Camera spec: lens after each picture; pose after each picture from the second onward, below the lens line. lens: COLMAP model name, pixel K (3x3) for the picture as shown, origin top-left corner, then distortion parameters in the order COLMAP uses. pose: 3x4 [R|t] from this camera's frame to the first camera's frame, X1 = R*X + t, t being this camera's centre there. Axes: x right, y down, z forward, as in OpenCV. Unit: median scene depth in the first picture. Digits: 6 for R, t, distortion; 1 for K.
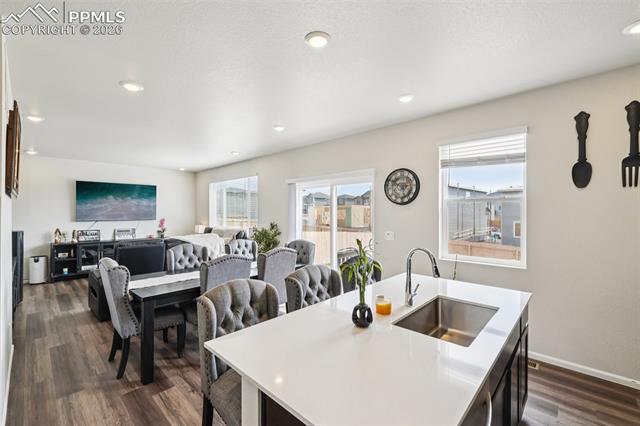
lens RADIAL K [[274.9, 0, 319.8], [0, 274.9, 212.6], [0, 0, 1]] dist [-0.003547, 0.001785]
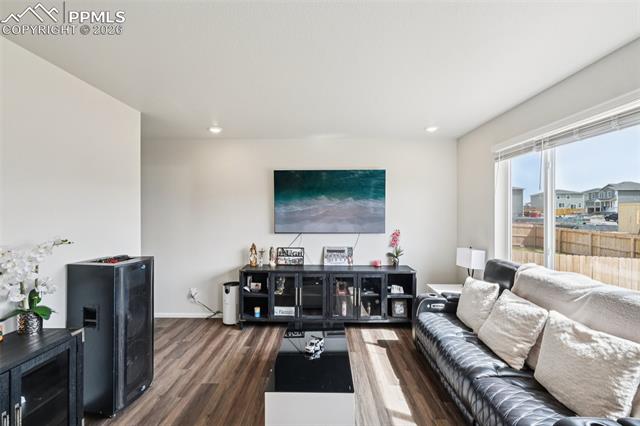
lens RADIAL K [[274.9, 0, 320.8], [0, 274.9, 213.9], [0, 0, 1]] dist [-0.003547, 0.001785]
pose [[0.679194, 0.002006, -0.733956, -0.403648], [0.000558, 0.999995, 0.003250, -0.019771], [0.733958, -0.002617, 0.679190, 0.764190]]
